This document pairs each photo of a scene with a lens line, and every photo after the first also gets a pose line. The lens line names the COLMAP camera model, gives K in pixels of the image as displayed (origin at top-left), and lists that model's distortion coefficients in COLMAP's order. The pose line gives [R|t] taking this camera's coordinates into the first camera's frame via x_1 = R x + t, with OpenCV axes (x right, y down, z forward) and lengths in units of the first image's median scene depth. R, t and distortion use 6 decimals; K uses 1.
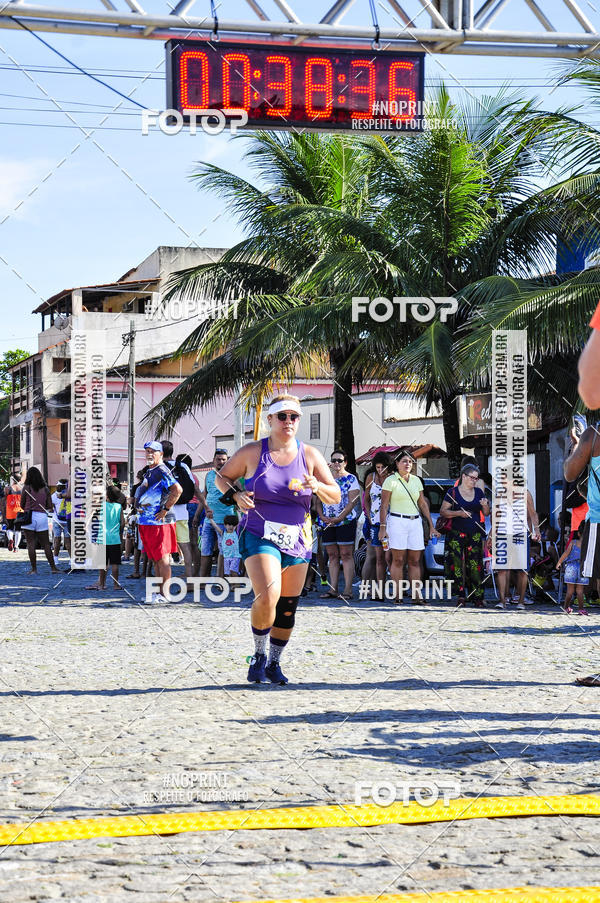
lens RADIAL K [[2232.0, 0, 297.9], [0, 2232.0, 474.7], [0, 0, 1]] dist [0.587868, 1.189272]
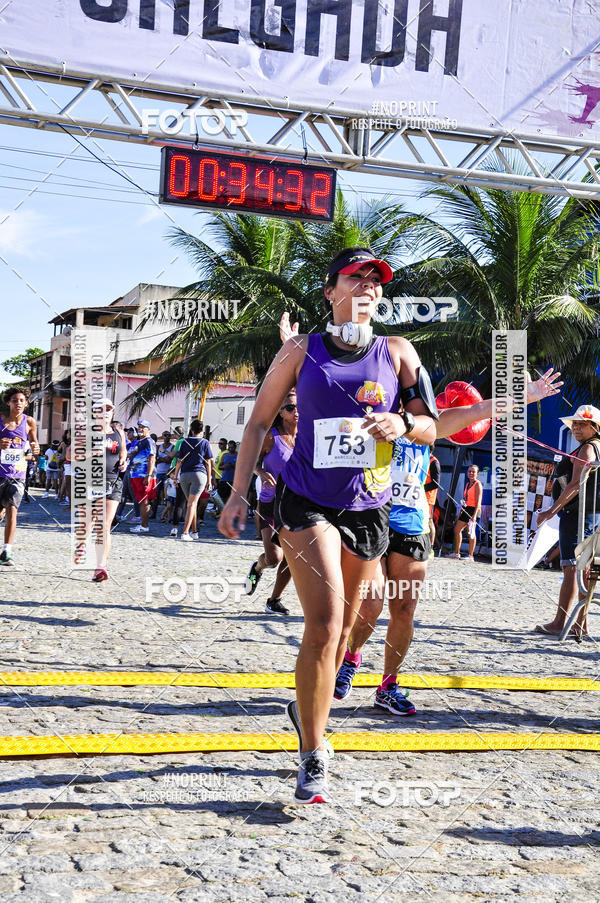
lens RADIAL K [[1552.2, 0, 301.8], [0, 1552.2, 467.8], [0, 0, 1]] dist [0.290143, 0.218221]
pose [[0.996568, 0.066049, 0.049895, -0.004451], [-0.066584, 0.997739, 0.009136, 0.000608], [-0.049178, -0.012427, 0.998713, -0.015043]]
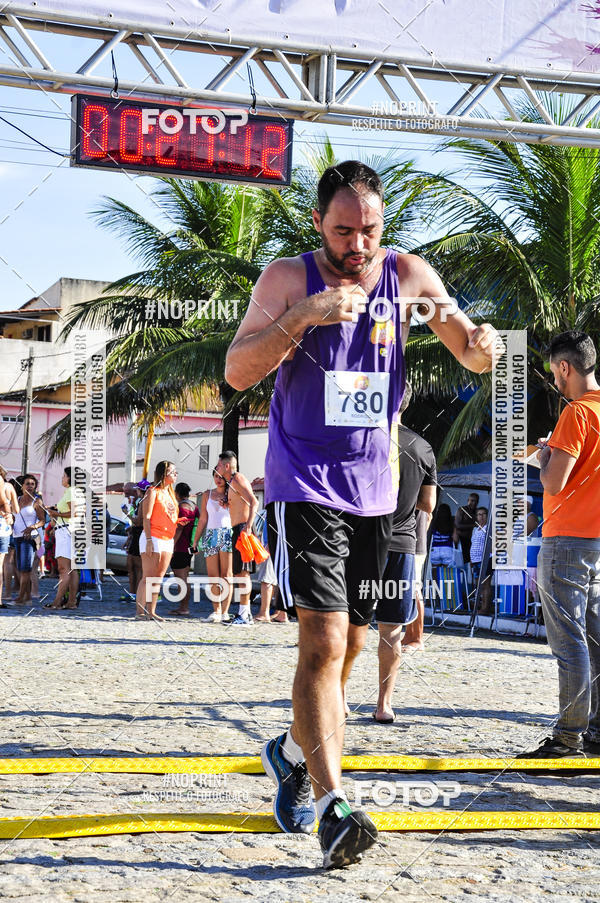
lens RADIAL K [[2190.1, 0, 303.8], [0, 2190.1, 477.3], [0, 0, 1]] dist [0.553992, 1.021161]
pose [[0.997596, 0.046376, 0.051489, 0.008978], [-0.045536, 0.998812, -0.017361, 0.017022], [-0.052233, 0.014975, 0.998523, -0.126193]]
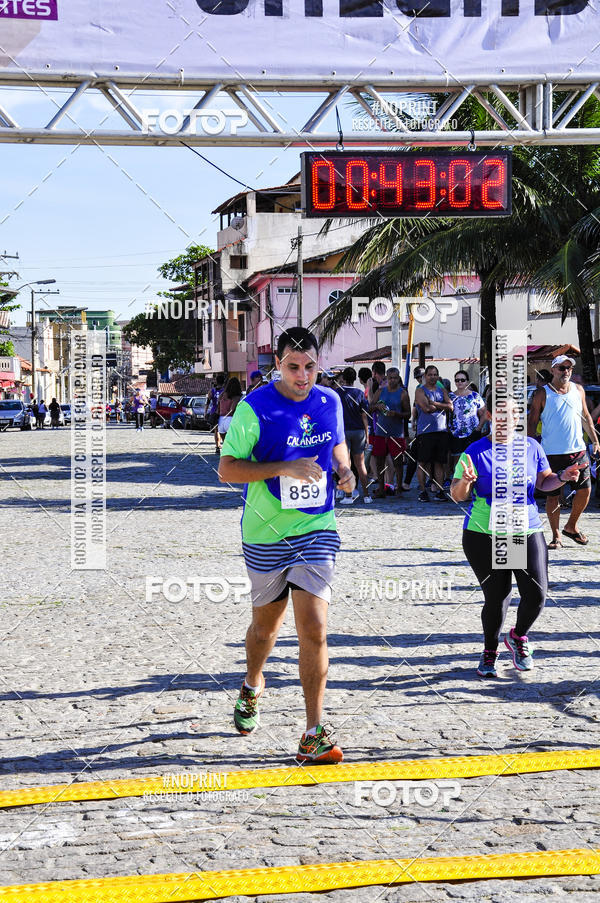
lens RADIAL K [[2060.3, 0, 303.2], [0, 2060.3, 465.3], [0, 0, 1]] dist [0.485593, 0.394230]
pose [[0.997034, -0.008905, -0.076447, 0.024847], [0.013800, 0.997871, 0.063748, -0.078550], [0.075716, -0.064614, 0.995034, -0.122371]]
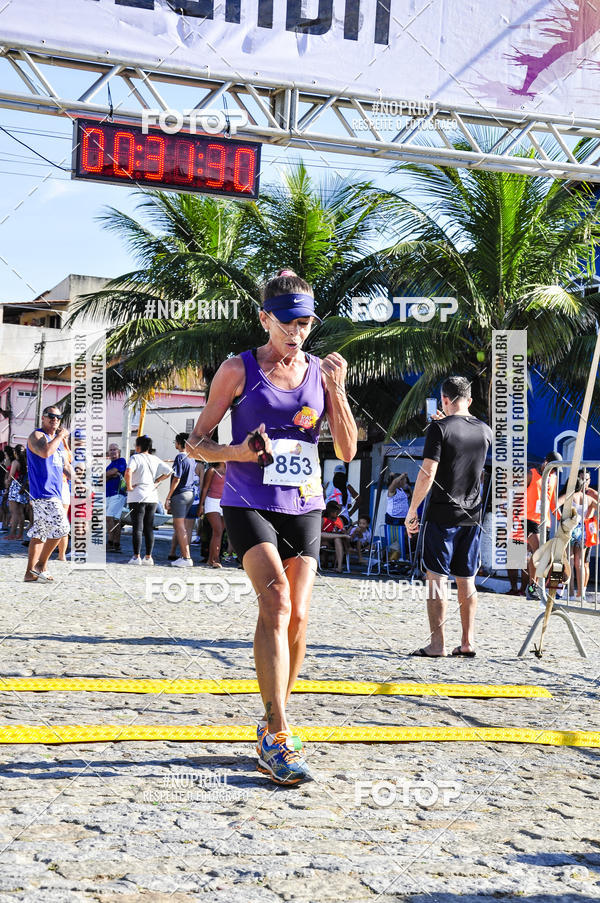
lens RADIAL K [[1864.1, 0, 304.8], [0, 1864.1, 471.5], [0, 0, 1]] dist [0.414451, 0.301750]
pose [[0.995832, 0.061391, 0.067450, 0.014294], [-0.061136, 0.998112, -0.005843, 0.018052], [-0.067682, 0.001695, 0.997706, -0.134056]]
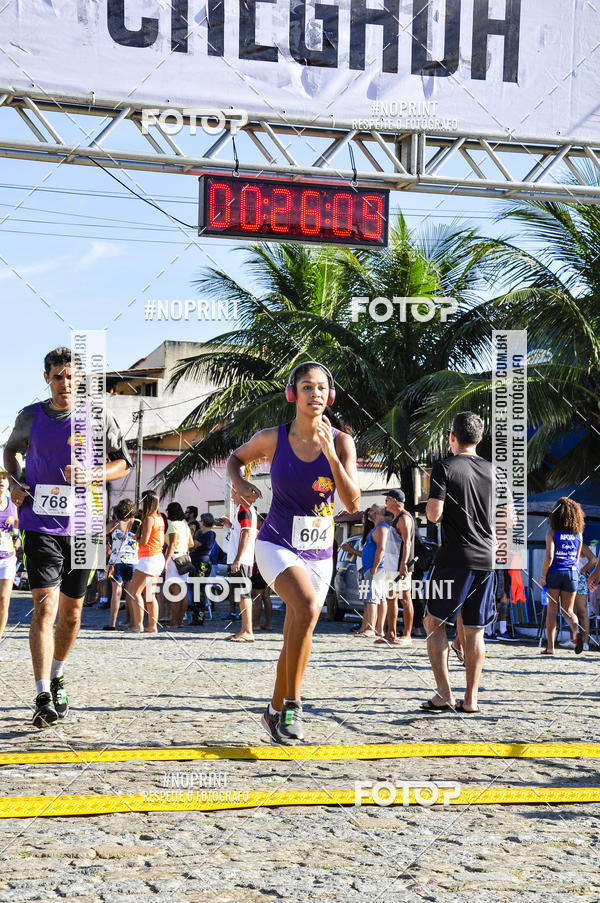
lens RADIAL K [[1943.4, 0, 299.3], [0, 1943.4, 475.9], [0, 0, 1]] dist [0.418809, 0.599714]
pose [[0.999573, 0.026826, 0.011551, -0.006156], [-0.026402, 0.999024, -0.035406, 0.024776], [-0.012489, 0.035086, 0.999306, -0.141742]]
